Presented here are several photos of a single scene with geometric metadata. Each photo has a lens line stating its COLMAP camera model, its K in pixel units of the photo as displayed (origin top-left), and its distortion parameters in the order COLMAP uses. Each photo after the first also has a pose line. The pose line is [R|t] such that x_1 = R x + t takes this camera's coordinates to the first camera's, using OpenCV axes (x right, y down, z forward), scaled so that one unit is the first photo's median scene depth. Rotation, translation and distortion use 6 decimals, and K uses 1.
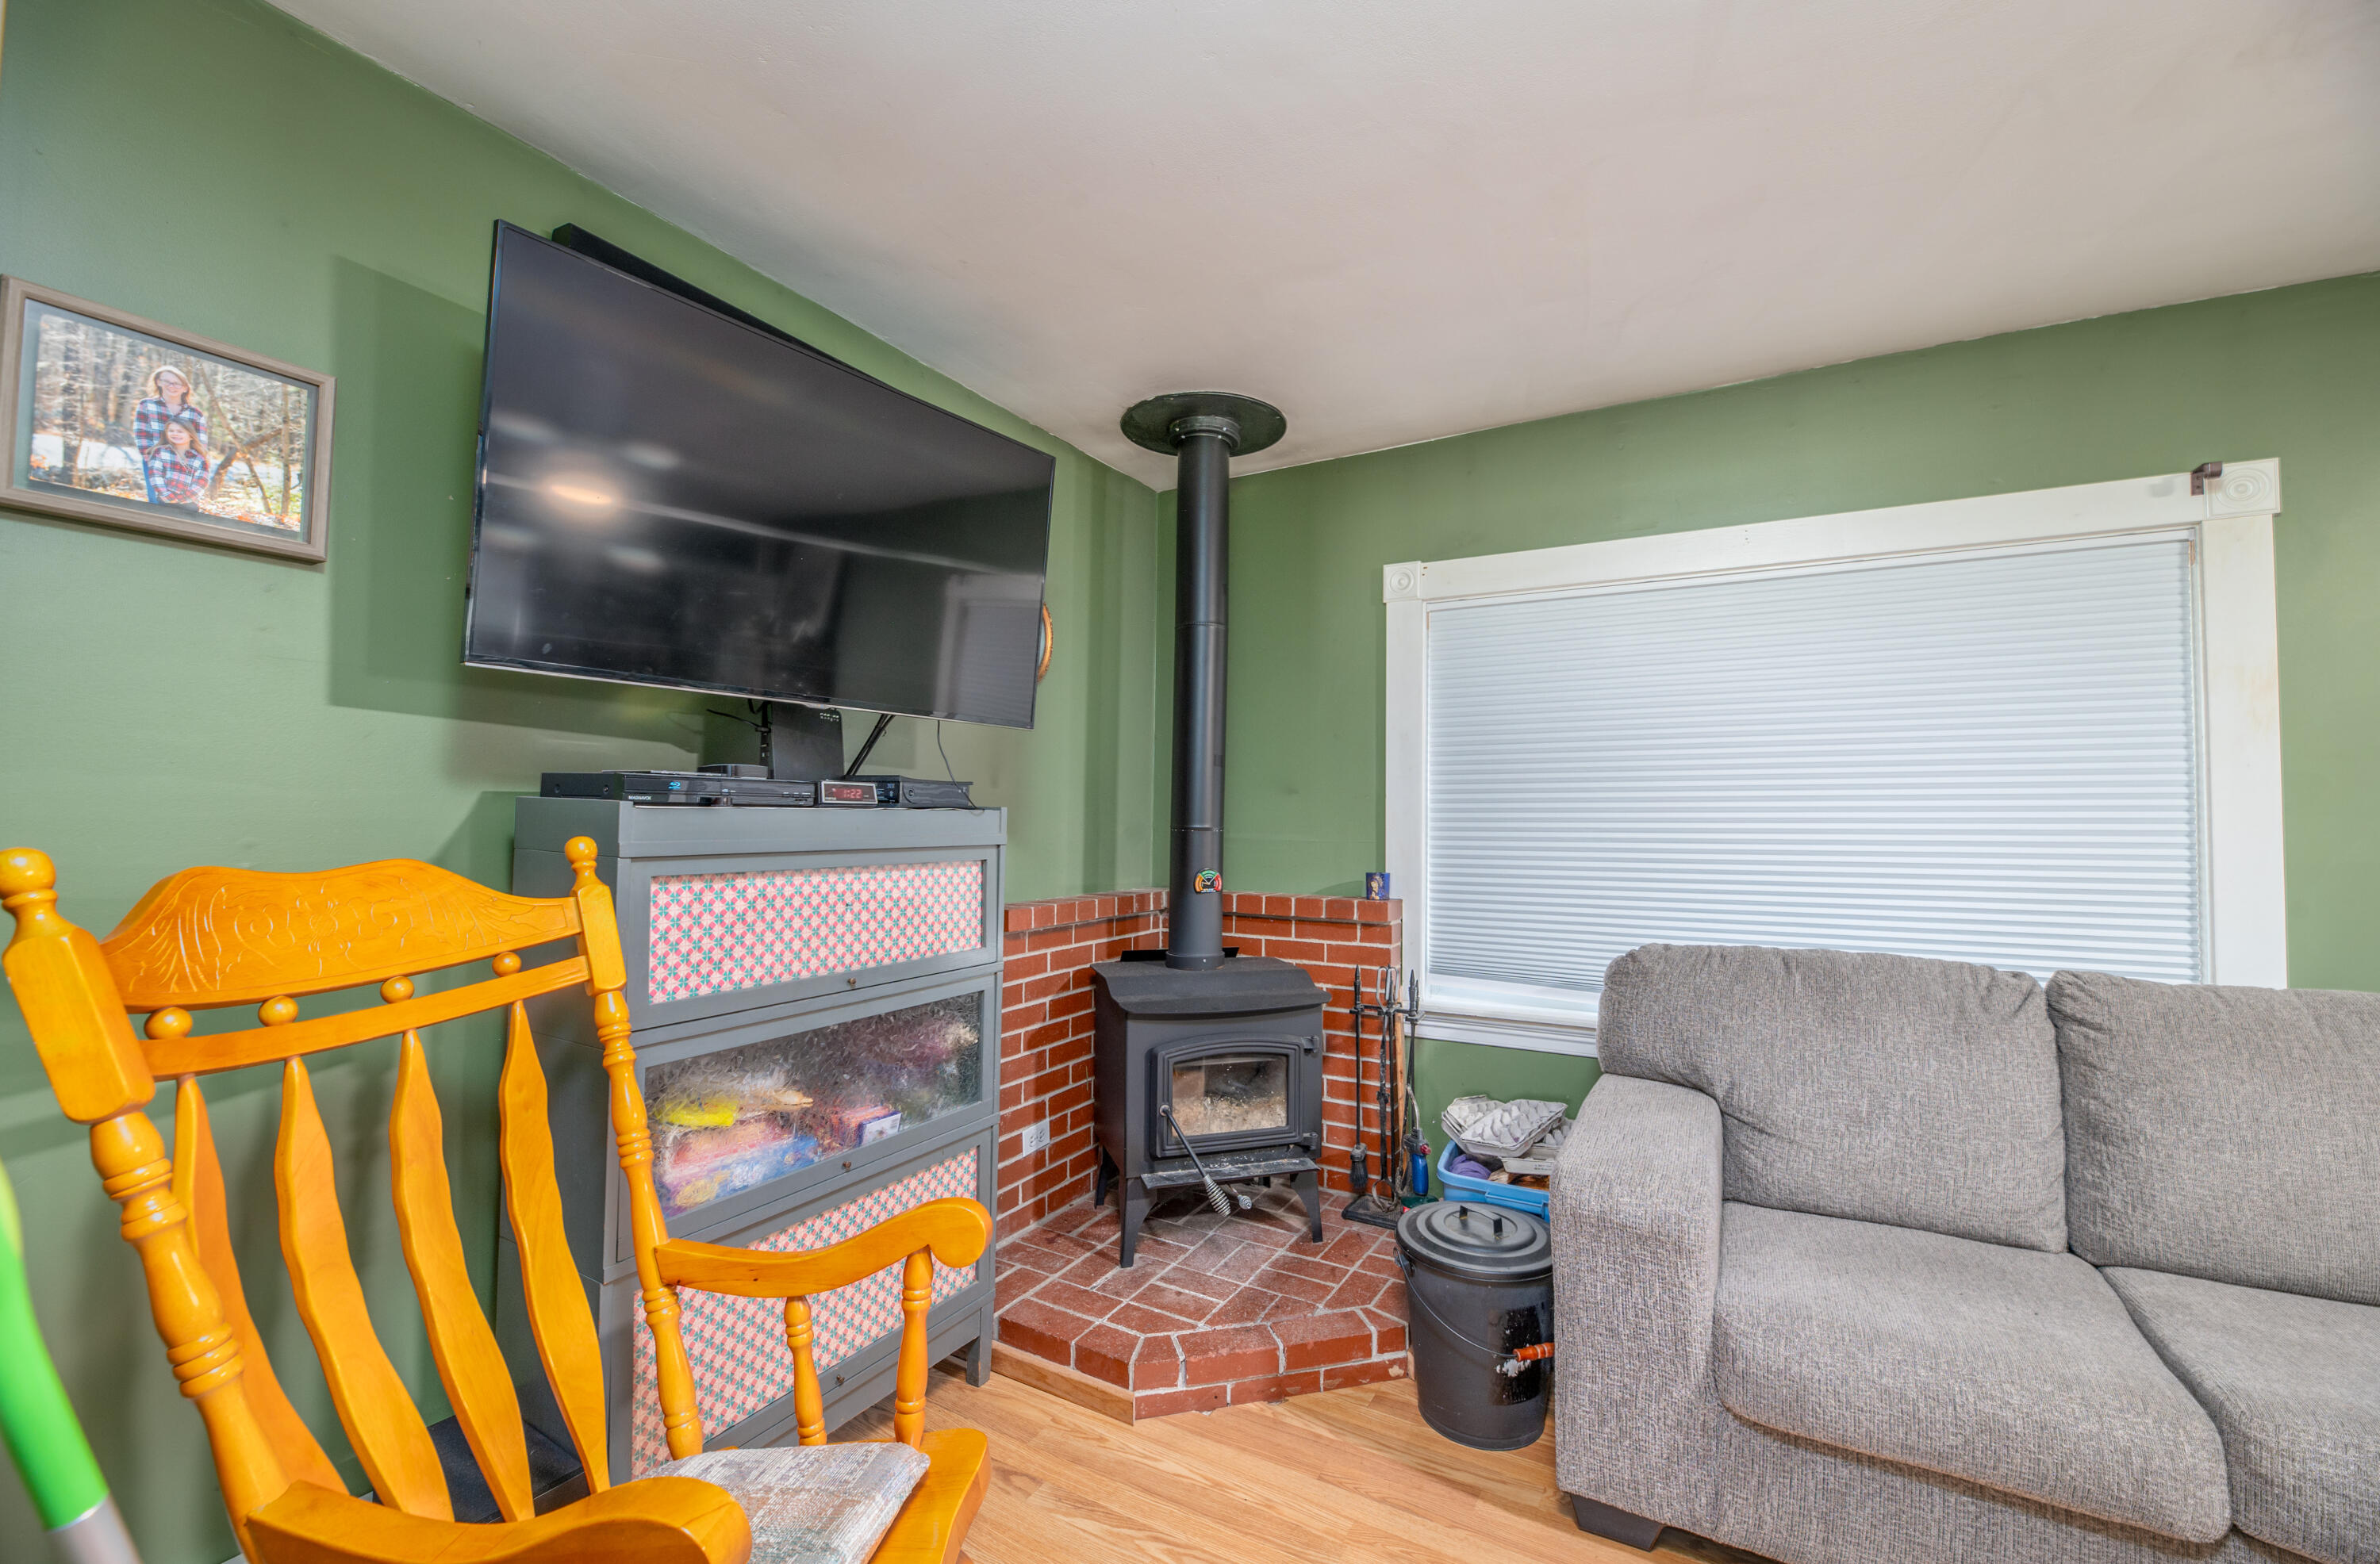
lens RADIAL K [[972.6, 0, 1190.0], [0, 972.6, 782.0], [0, 0, 1]] dist [-0.000020, -0.004771]
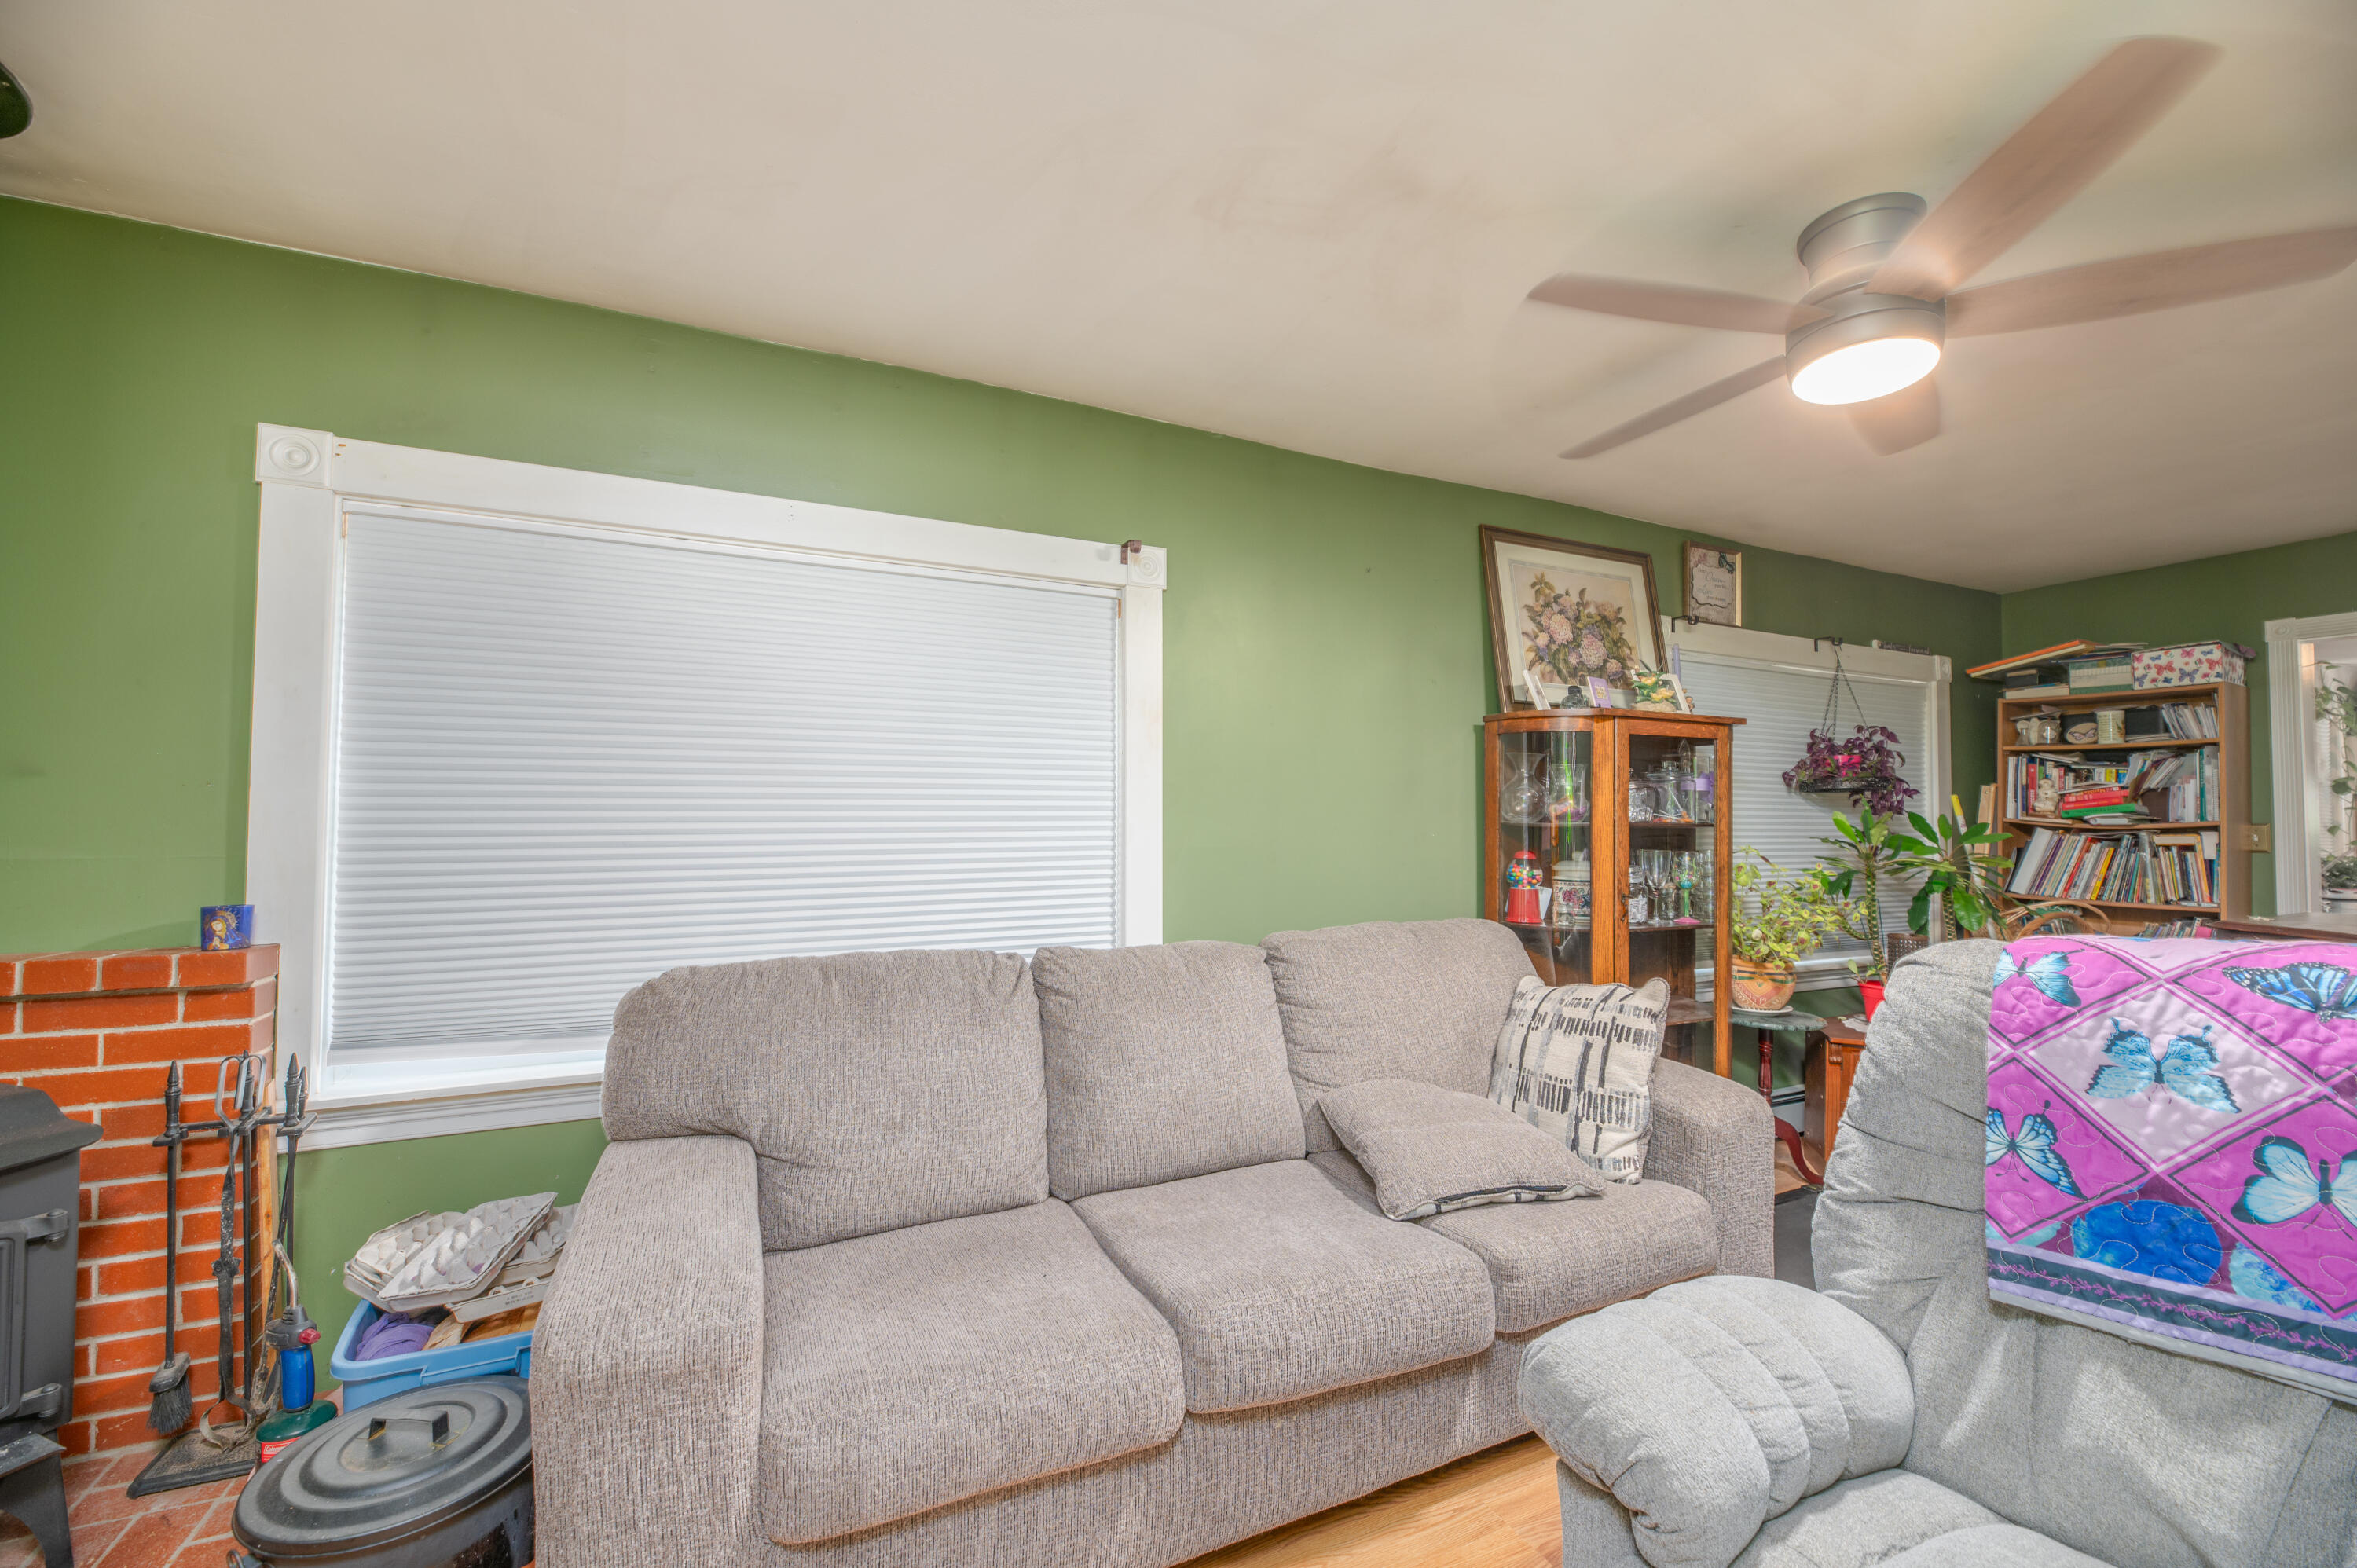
lens RADIAL K [[959.1, 0, 1201.3], [0, 959.1, 793.4], [0, 0, 1]] dist [-0.000274, -0.004202]
pose [[0.571207, 0.016712, 0.820636, 0.064044], [-0.027999, 0.999608, -0.000868, 0.005431], [-0.820328, -0.022482, 0.571451, 0.188451]]
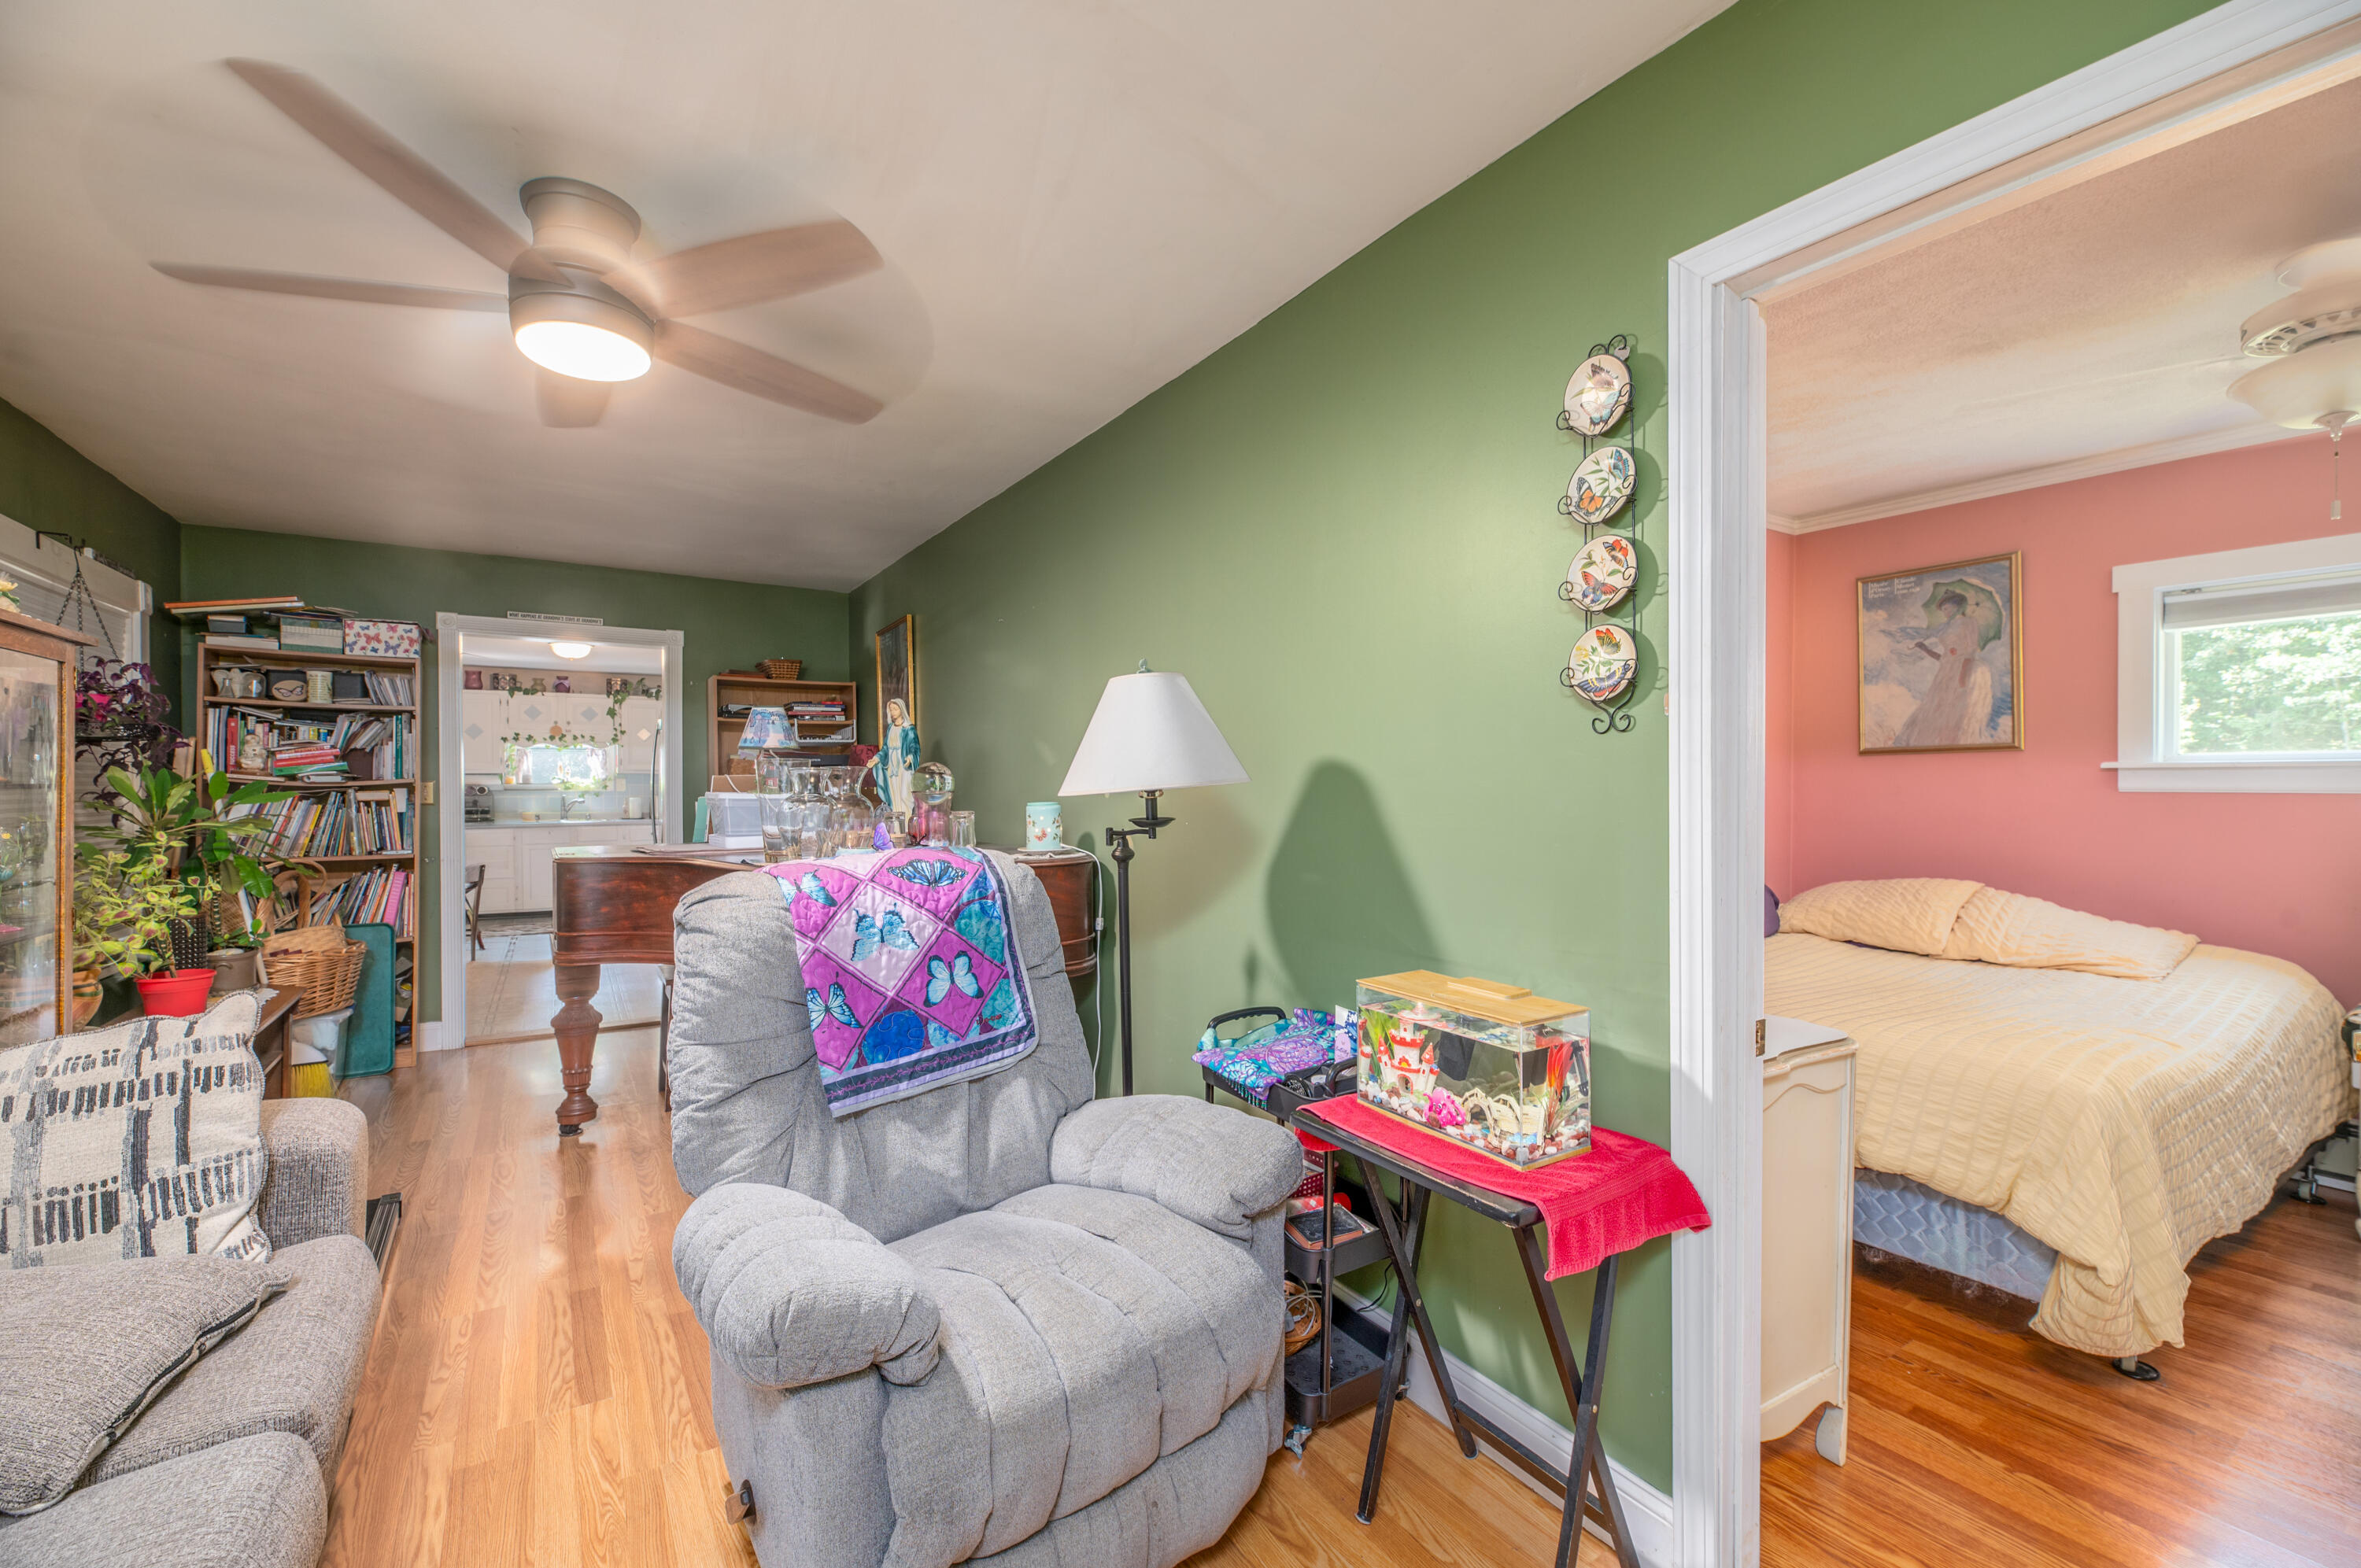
lens RADIAL K [[960.6, 0, 1203.3], [0, 960.6, 793.4], [0, 0, 1]] dist [-0.000274, -0.004202]
pose [[-0.894456, -0.015169, 0.446899, 0.155238], [-0.025645, 0.999520, -0.017400, 0.022533], [-0.446421, -0.027024, -0.894415, 0.659801]]
